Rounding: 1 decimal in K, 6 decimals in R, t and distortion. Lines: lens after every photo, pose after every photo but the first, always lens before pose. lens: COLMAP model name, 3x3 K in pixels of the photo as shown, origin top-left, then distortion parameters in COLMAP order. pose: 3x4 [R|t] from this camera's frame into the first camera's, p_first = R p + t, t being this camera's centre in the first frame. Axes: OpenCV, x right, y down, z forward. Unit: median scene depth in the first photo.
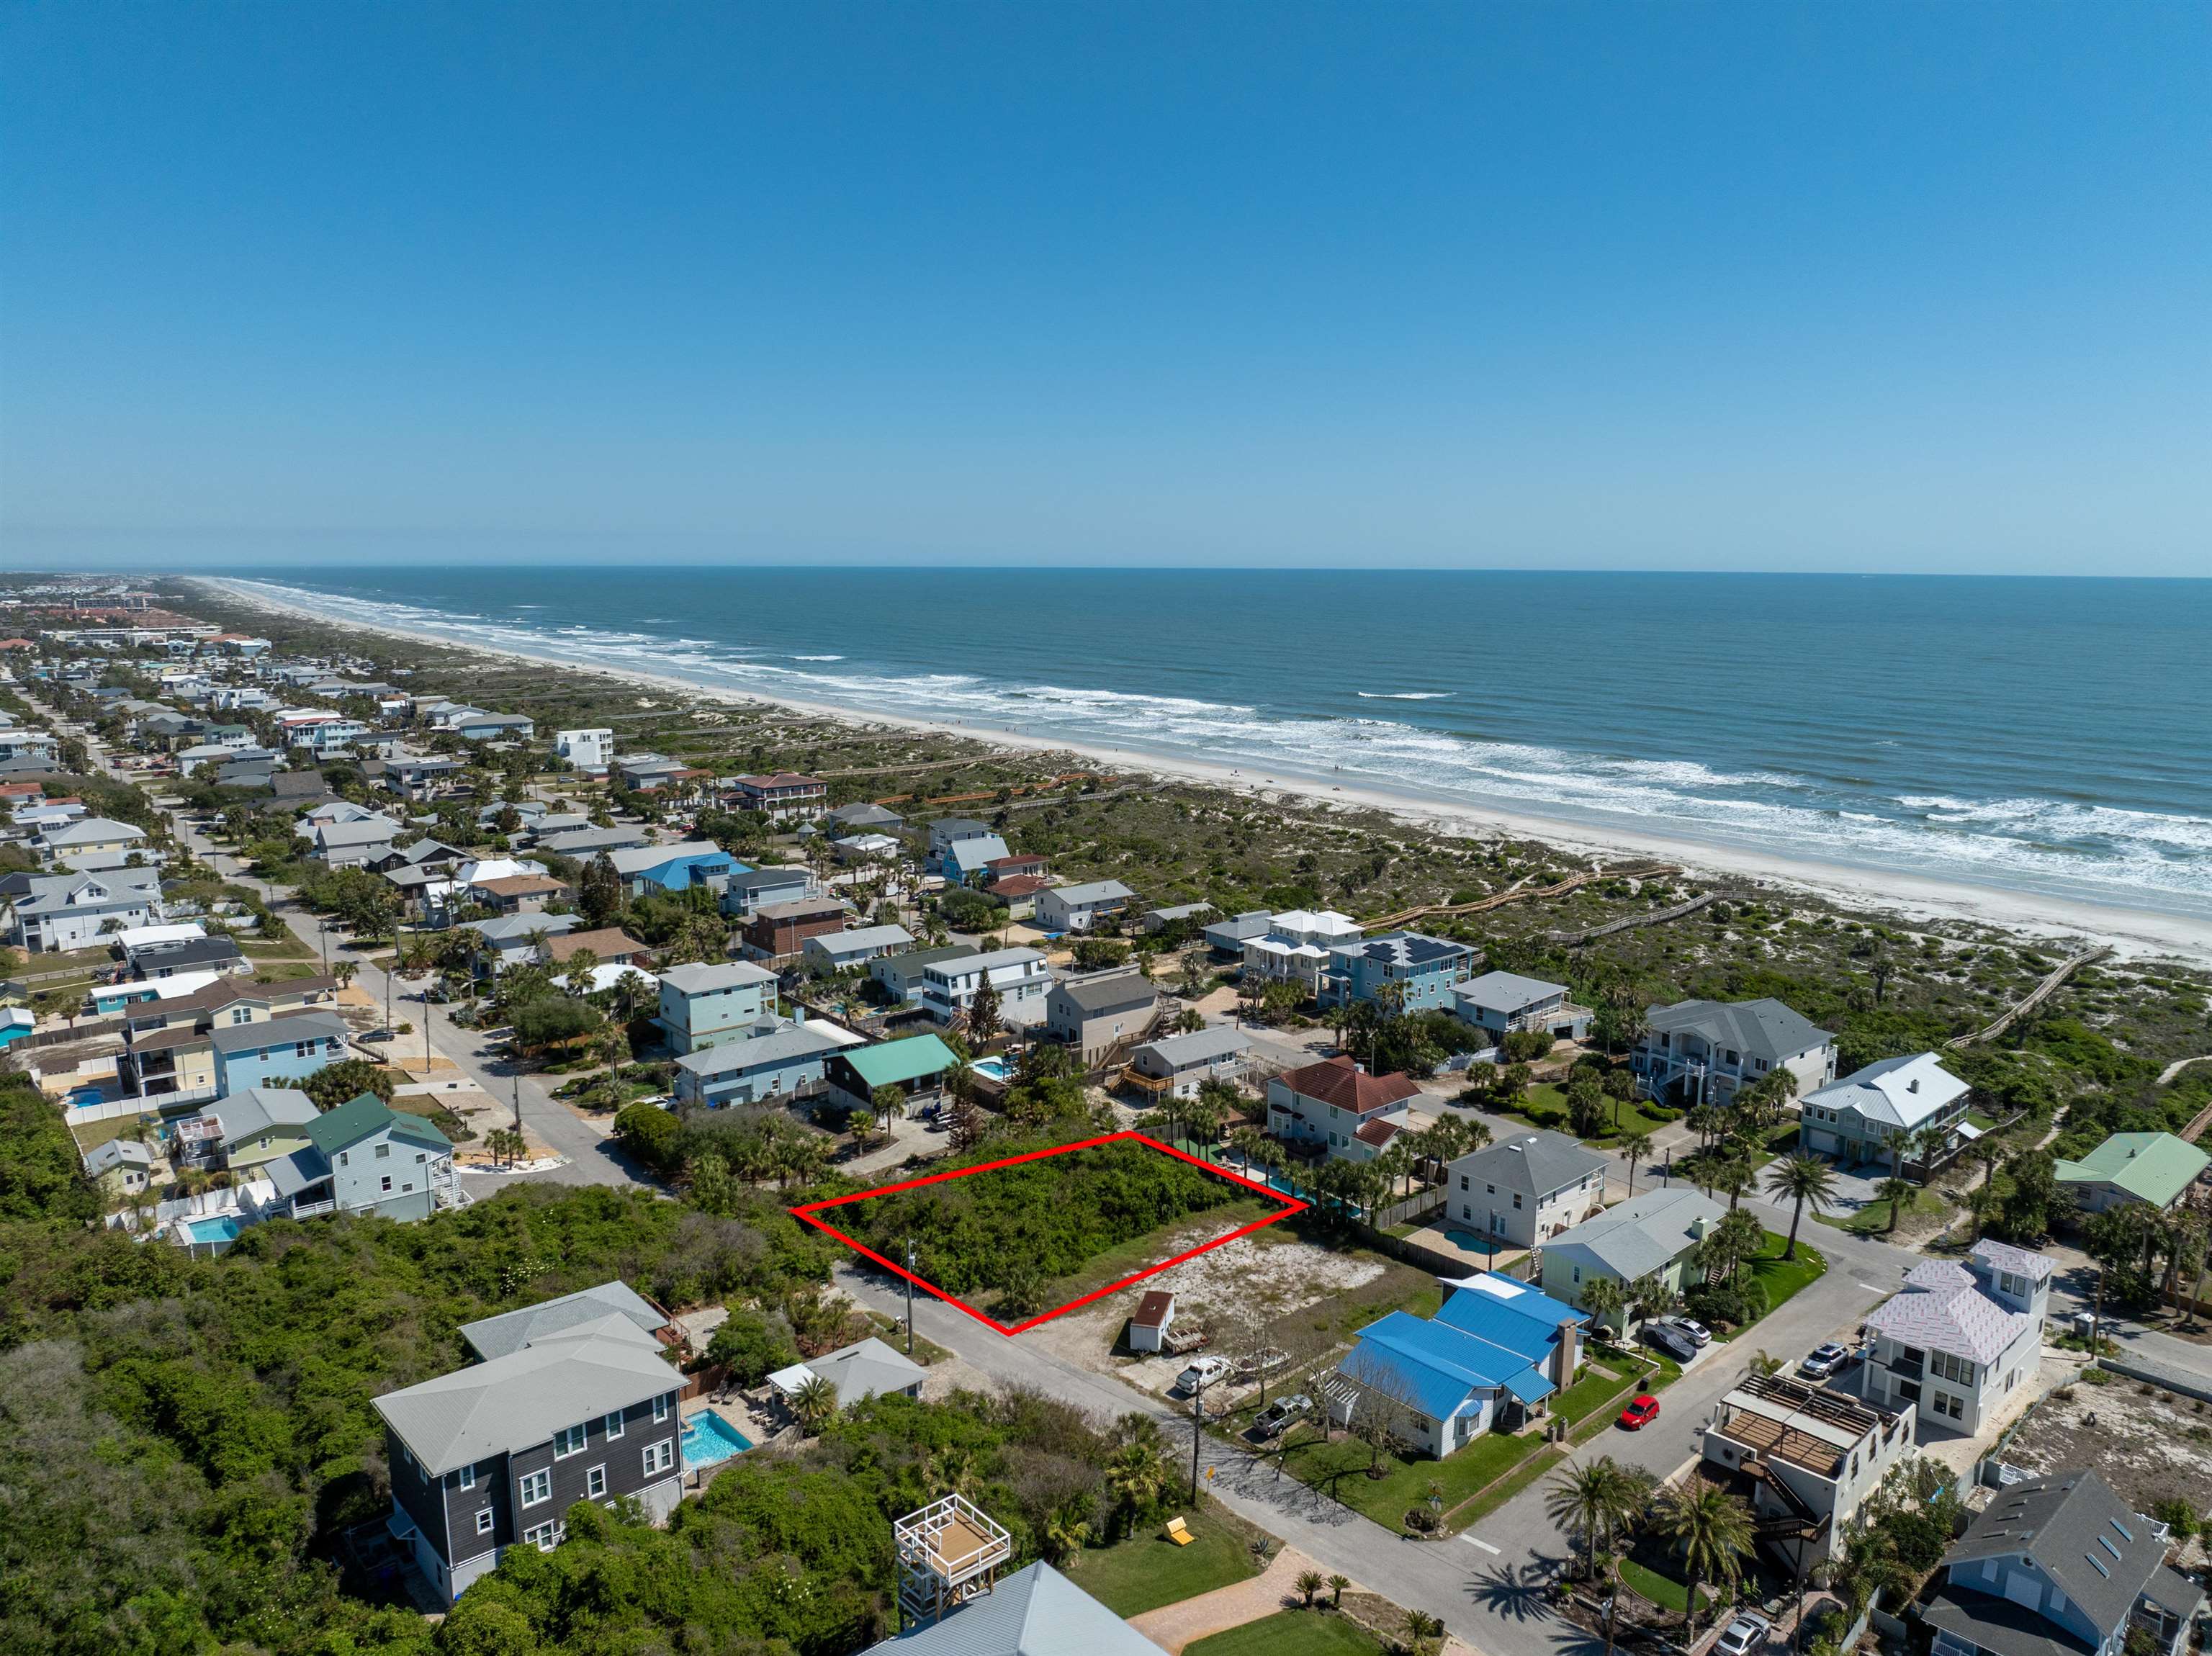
lens RADIAL K [[1577.1, 0, 1103.1], [0, 1577.1, 830.4], [0, 0, 1]] dist [-0.025715, -0.003930]
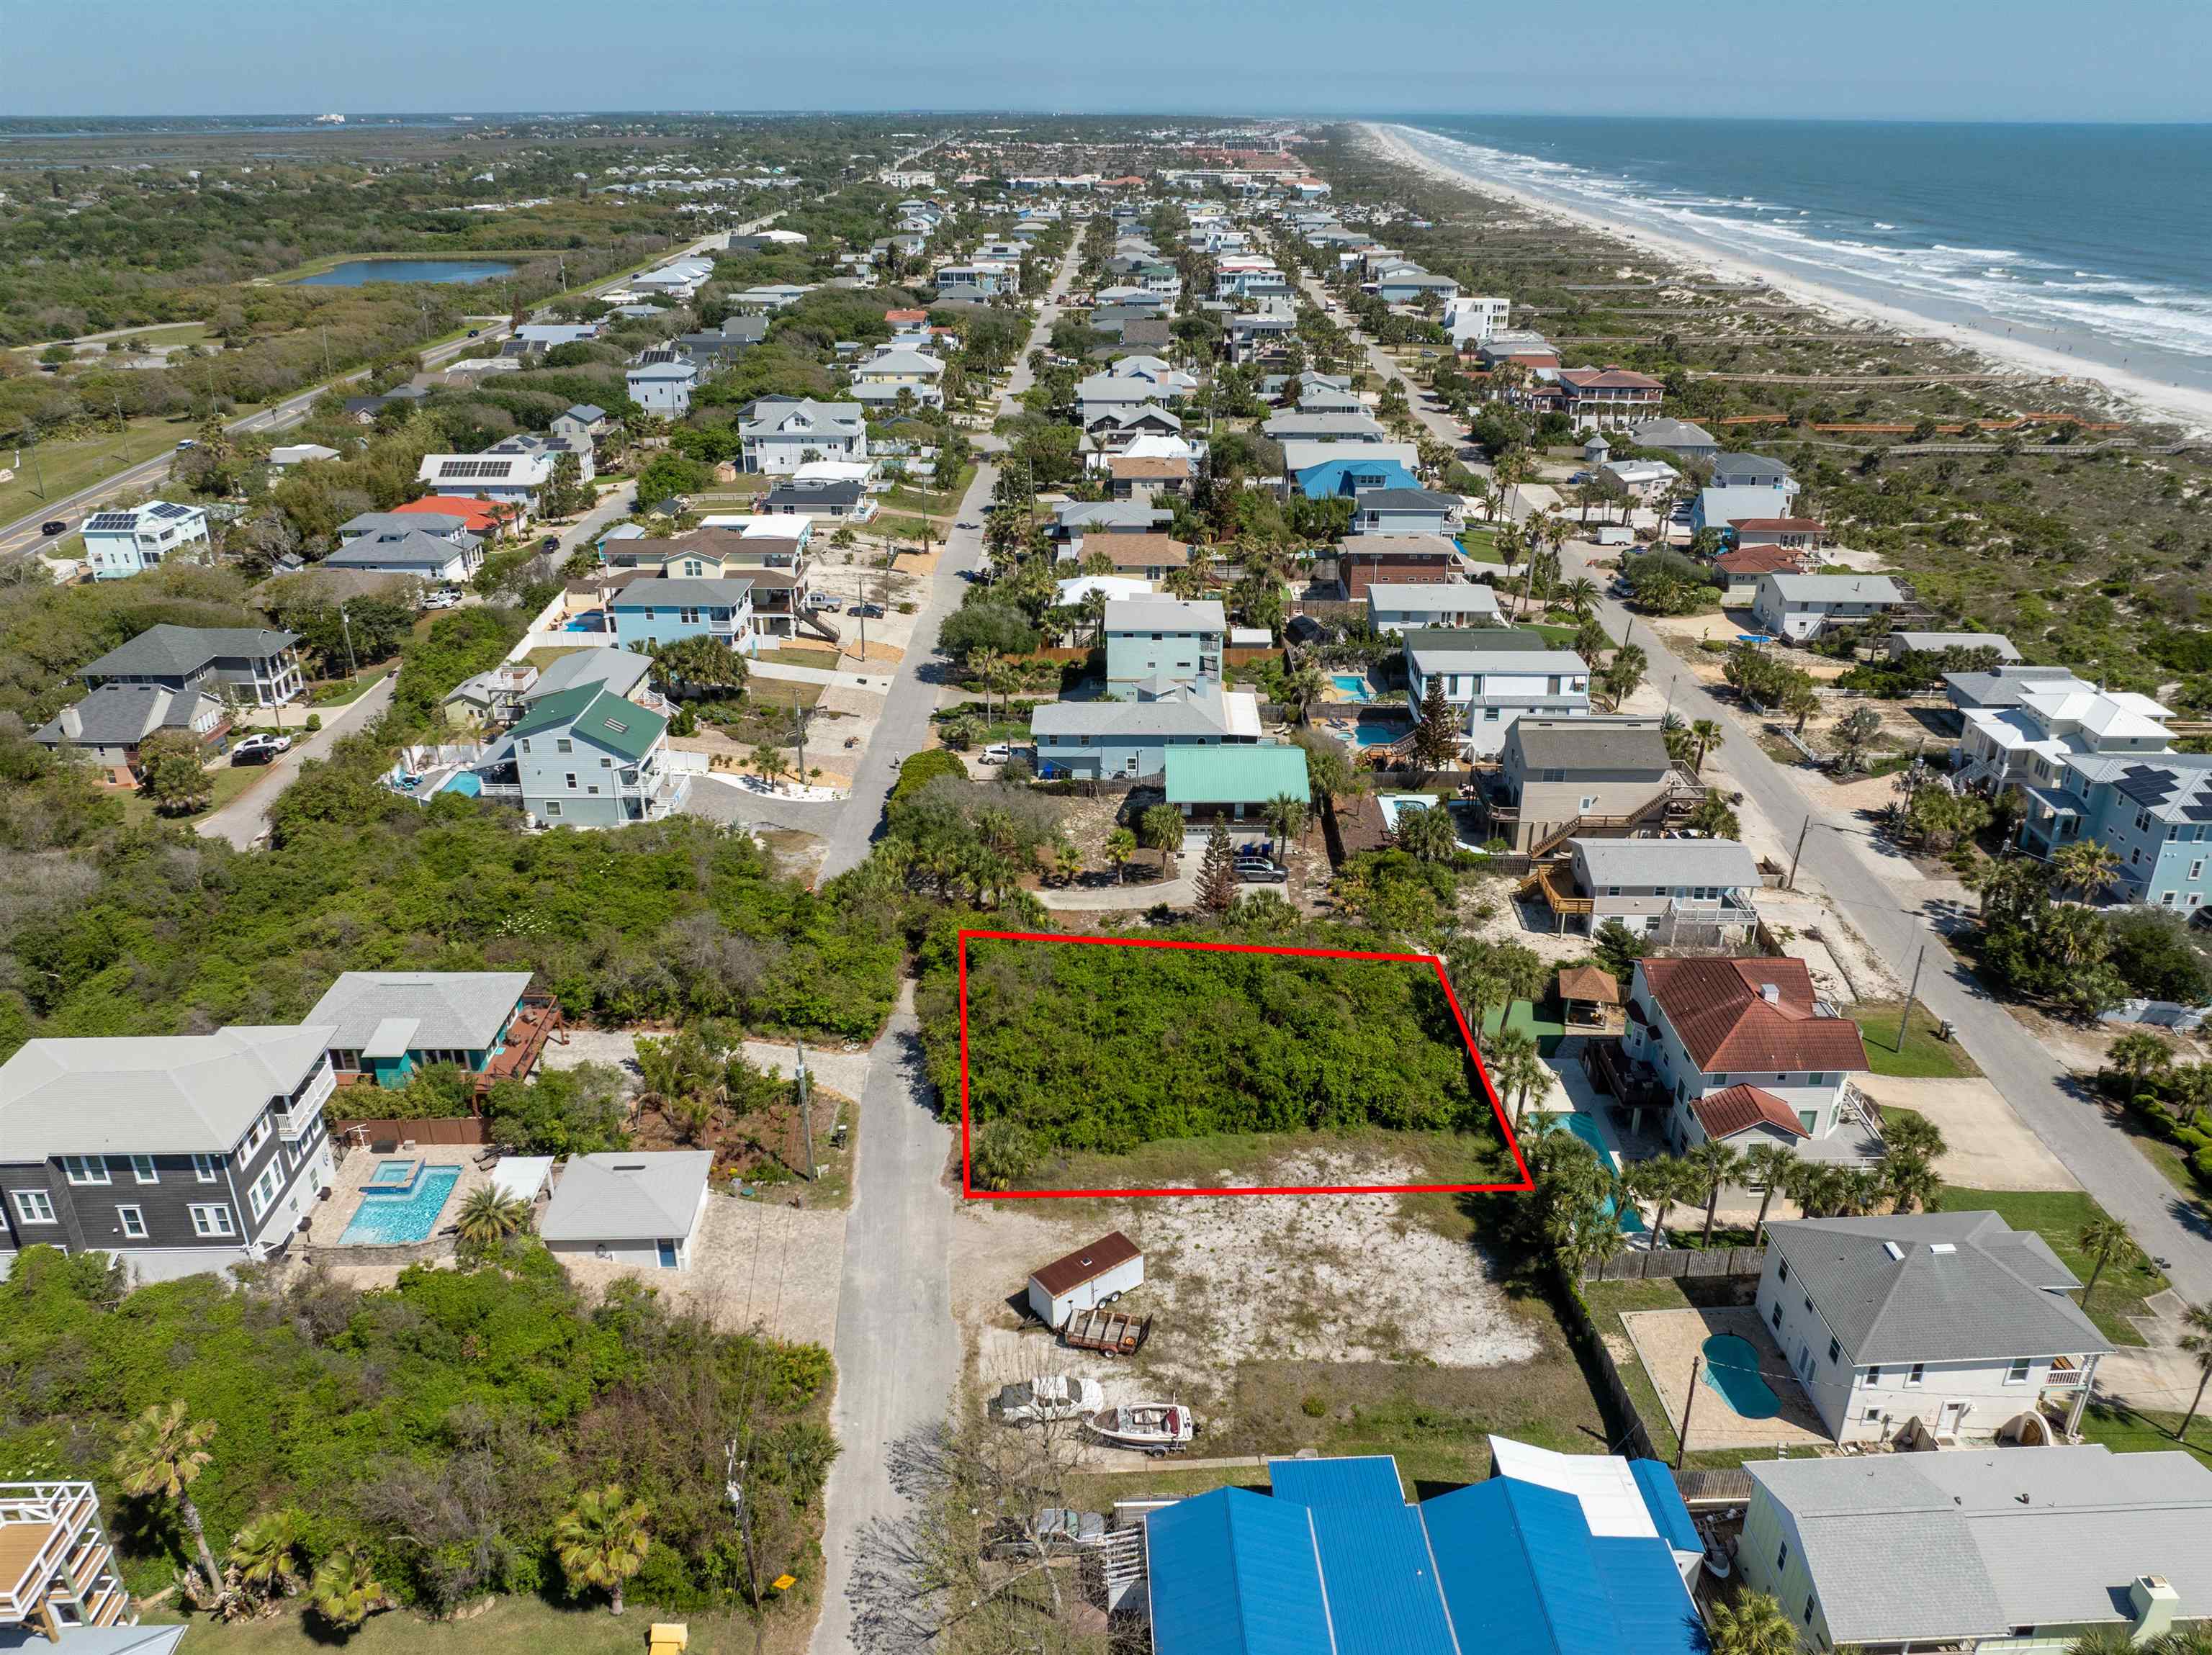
lens RADIAL K [[1577.0, 0, 1107.1], [0, 1577.0, 819.6], [0, 0, 1]] dist [-0.025715, -0.003930]
pose [[0.769084, 0.261968, -0.582994, 0.256995], [-0.105977, 0.951785, 0.287879, -0.041788], [0.630300, -0.159619, 0.759765, 0.372273]]
